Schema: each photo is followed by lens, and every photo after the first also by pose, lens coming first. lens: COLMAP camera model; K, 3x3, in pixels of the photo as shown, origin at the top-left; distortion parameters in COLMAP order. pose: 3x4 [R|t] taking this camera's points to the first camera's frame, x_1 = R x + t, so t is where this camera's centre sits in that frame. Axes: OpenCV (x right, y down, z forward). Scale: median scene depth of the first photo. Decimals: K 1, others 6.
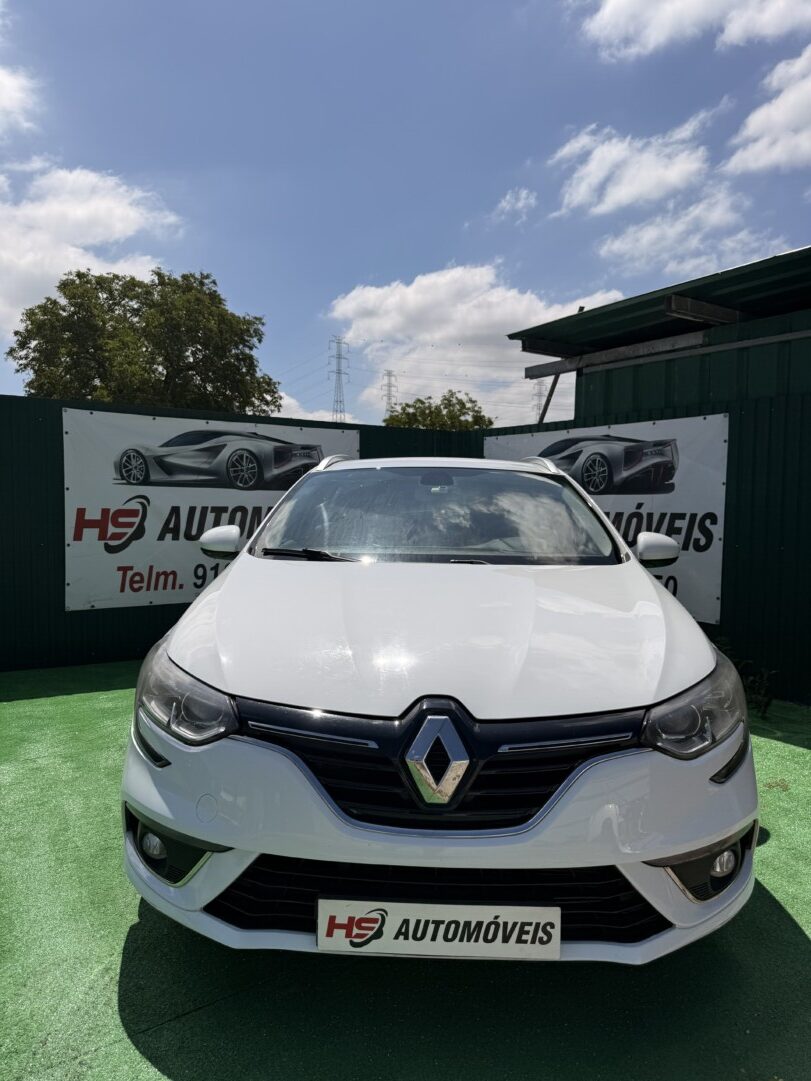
lens RADIAL K [[772.6, 0, 418.4], [0, 772.6, 537.0], [0, 0, 1]] dist [0.094635, -0.000695]
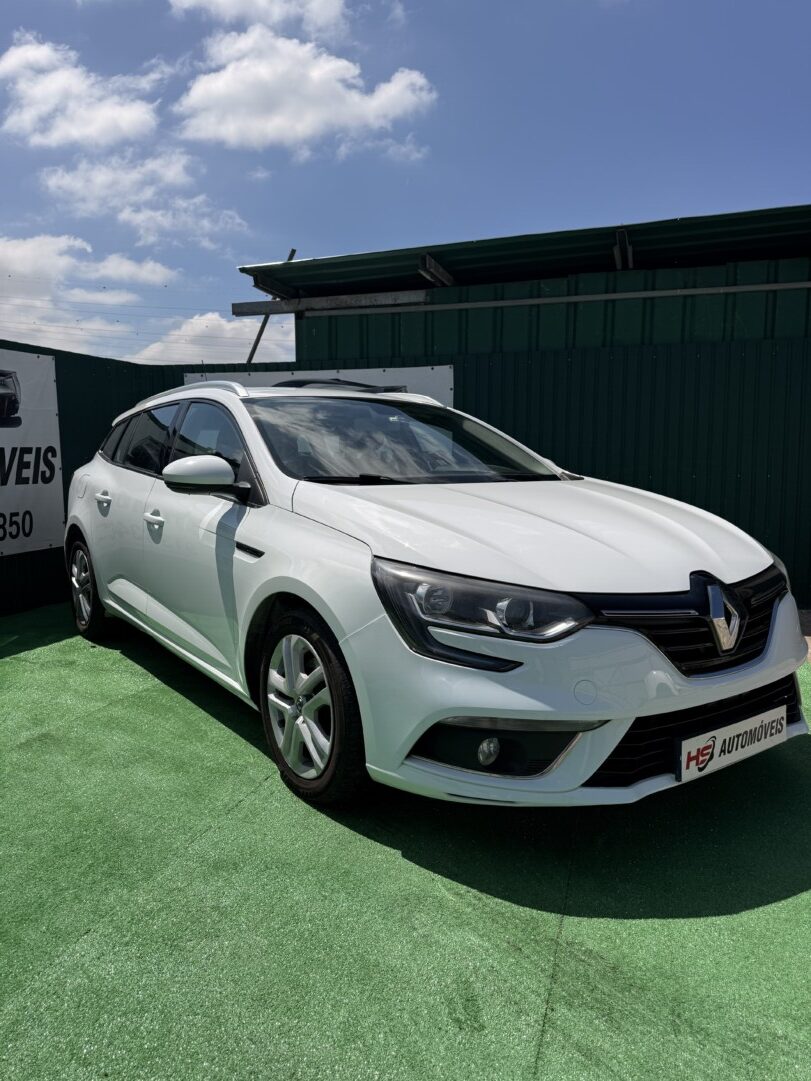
lens RADIAL K [[773.1, 0, 412.3], [0, 773.1, 540.5], [0, 0, 1]] dist [0.138285, -0.250688]
pose [[0.780706, -0.077685, 0.620051, -0.335810], [0.041694, 0.996507, 0.072354, 0.015246], [-0.623506, -0.030635, 0.781218, 0.096599]]
